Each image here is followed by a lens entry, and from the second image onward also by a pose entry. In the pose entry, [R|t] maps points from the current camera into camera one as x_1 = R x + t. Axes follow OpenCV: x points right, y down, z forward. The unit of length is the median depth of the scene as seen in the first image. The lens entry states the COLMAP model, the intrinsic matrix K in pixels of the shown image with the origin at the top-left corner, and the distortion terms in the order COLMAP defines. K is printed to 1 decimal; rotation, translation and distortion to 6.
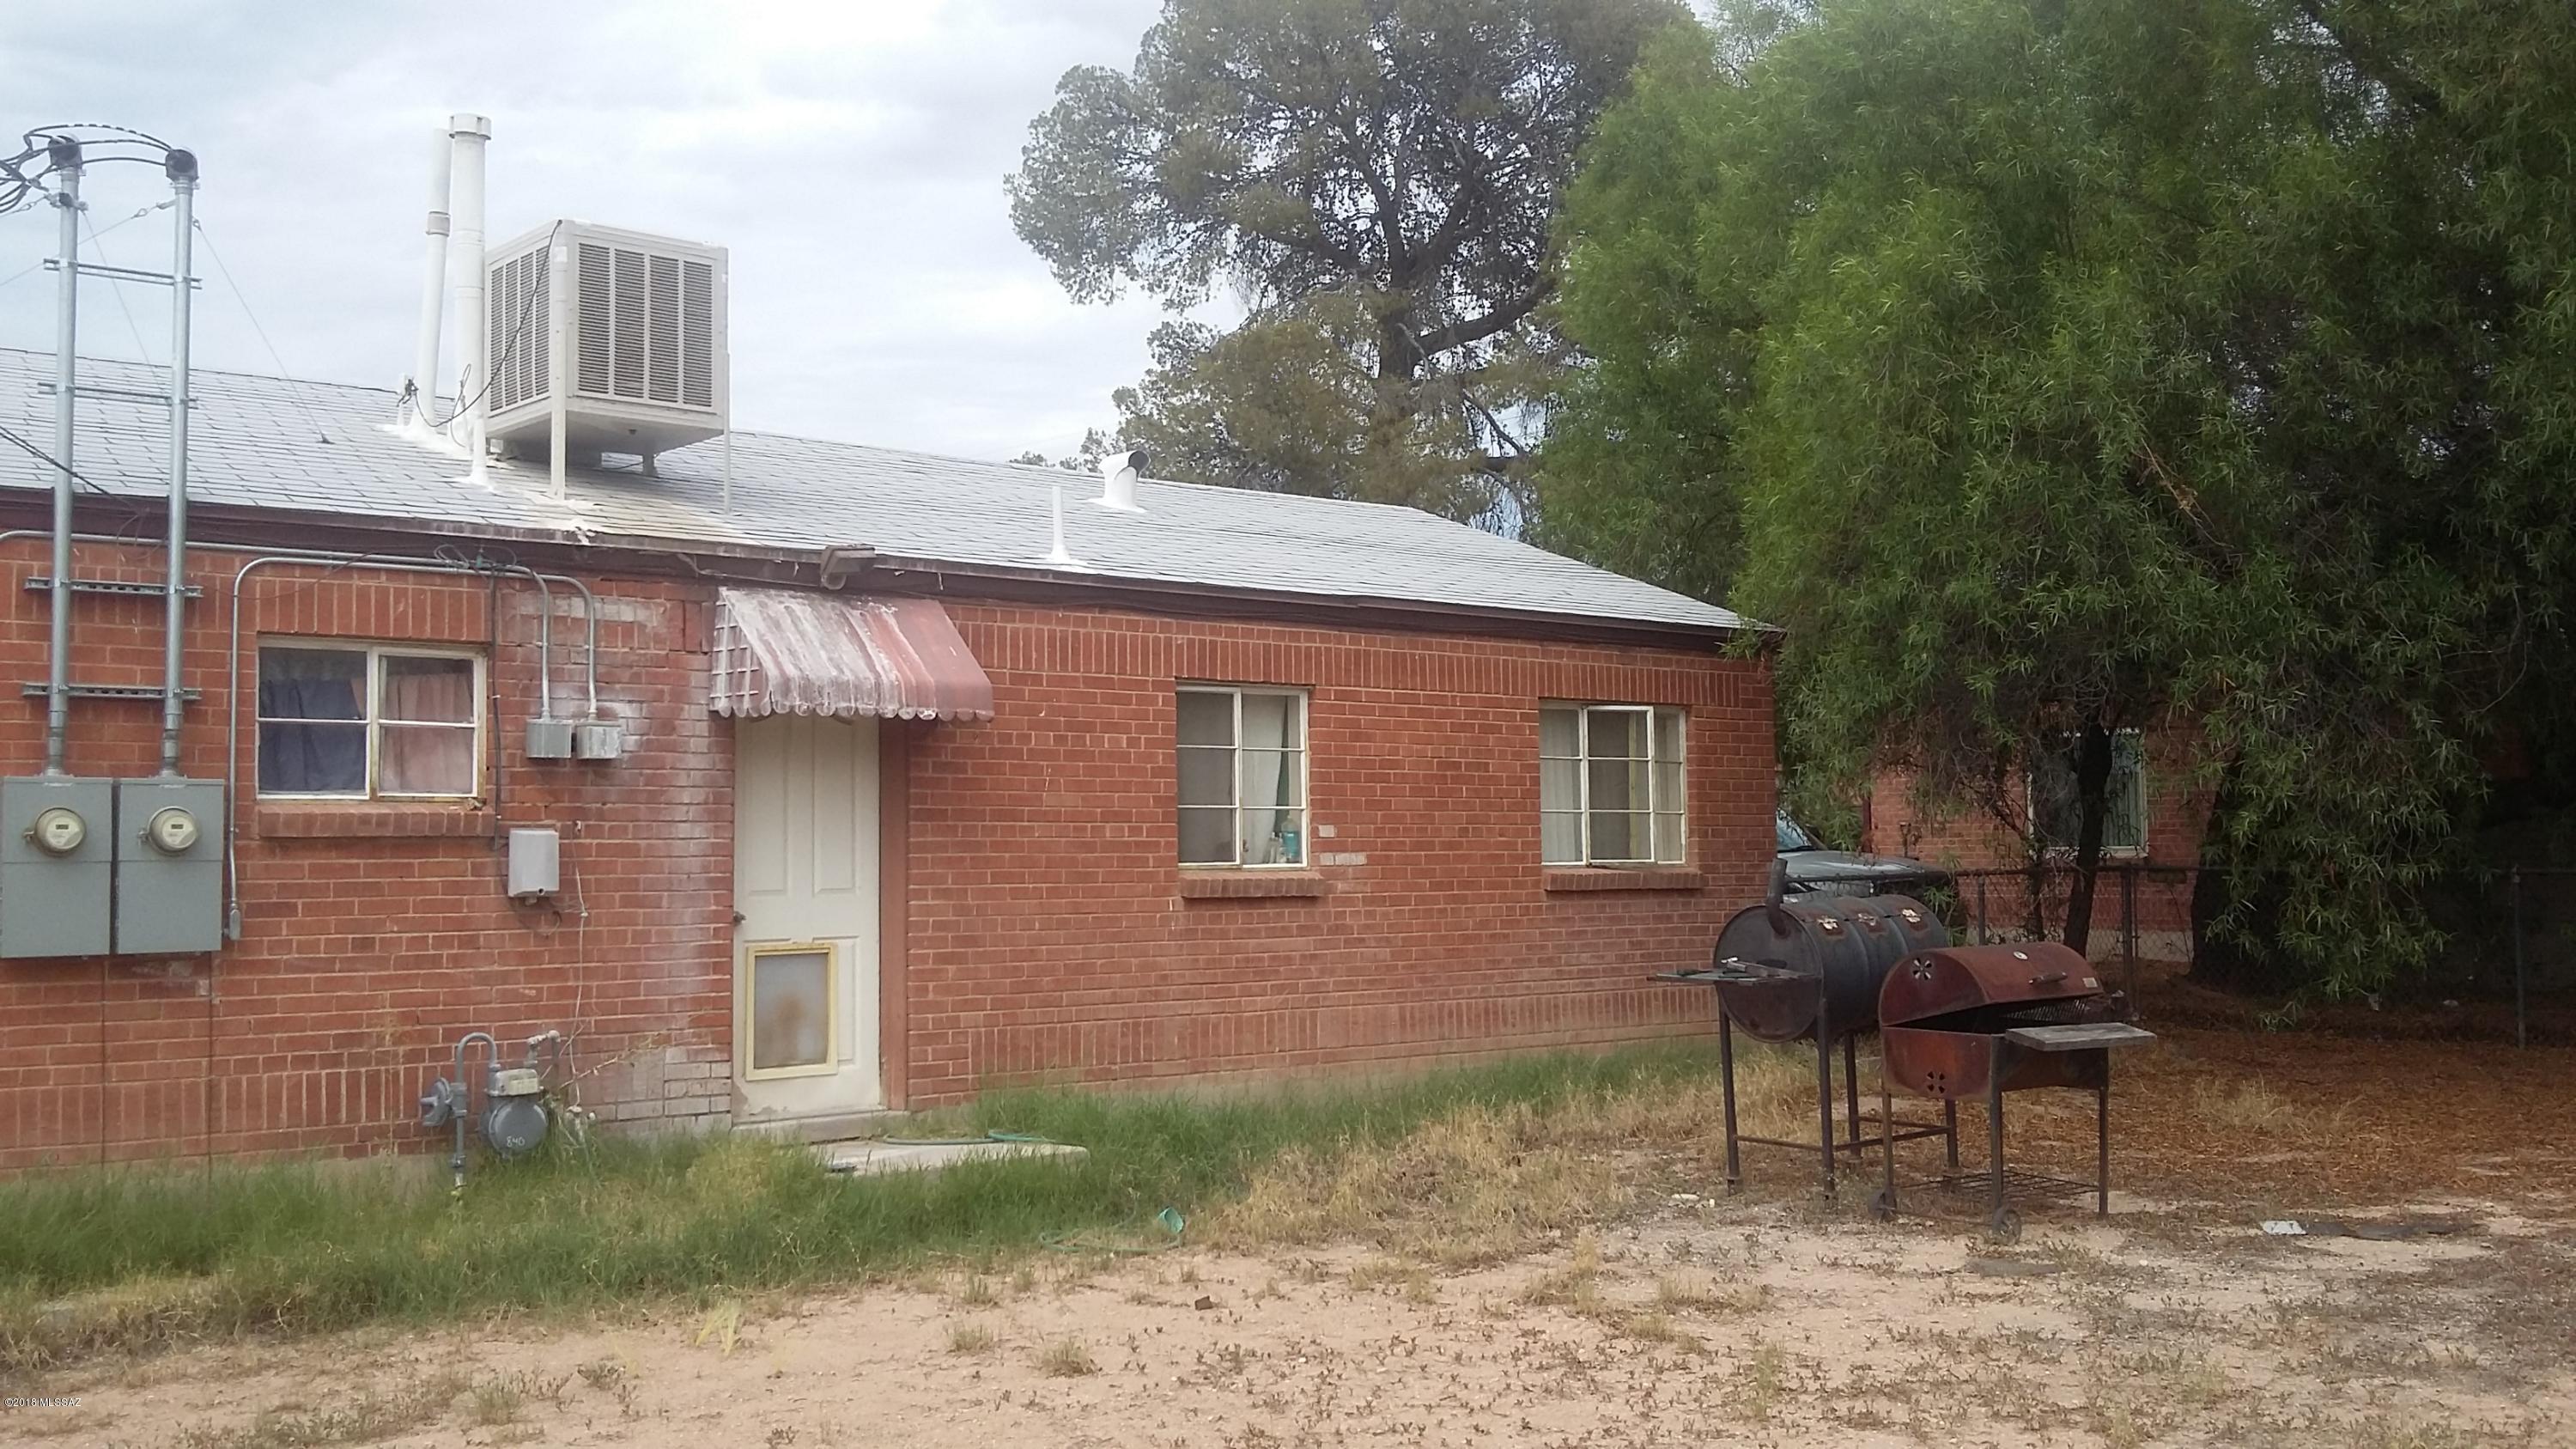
lens RADIAL K [[2411.8, 0, 1275.5], [0, 2411.8, 713.2], [0, 0, 1]] dist [0.123730, -0.256110]
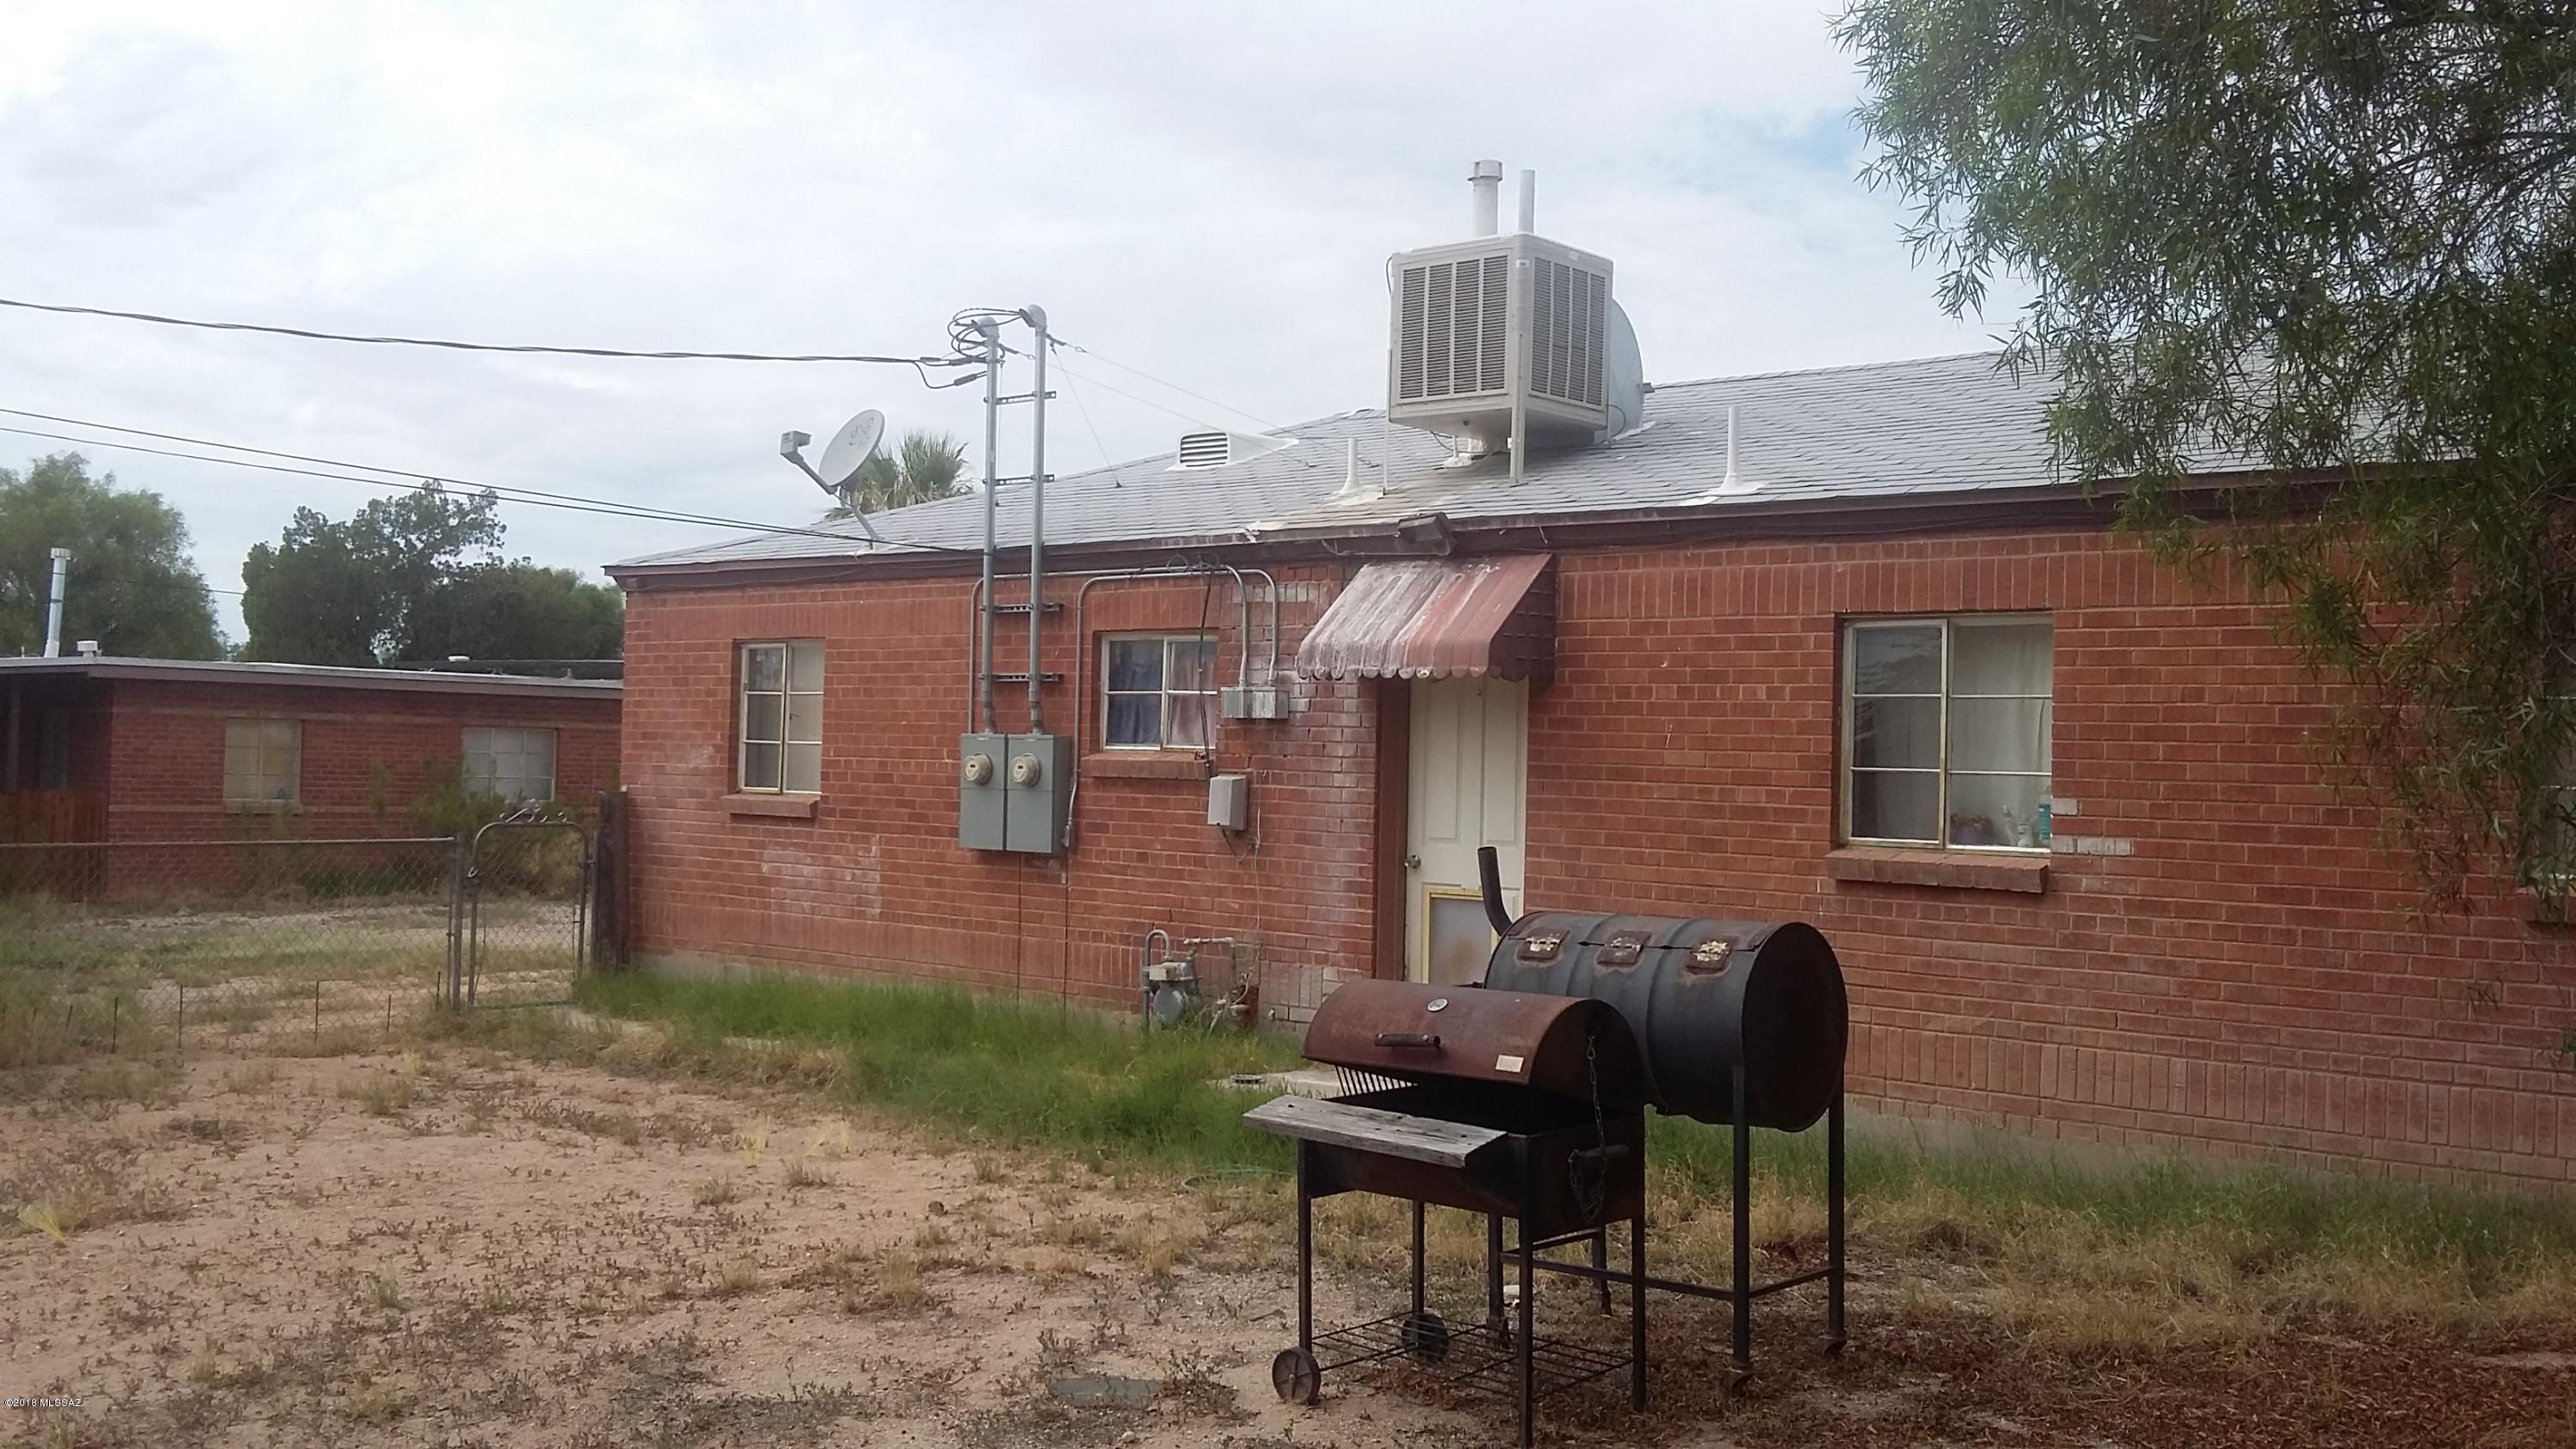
lens RADIAL K [[2411.8, 0, 1275.5], [0, 2411.8, 713.2], [0, 0, 1]] dist [0.123730, -0.256110]
pose [[0.161373, -0.007509, -0.986865, 0.784802], [0.028894, 0.999578, -0.002881, 0.017102], [0.986470, -0.028050, 0.161521, 0.704121]]
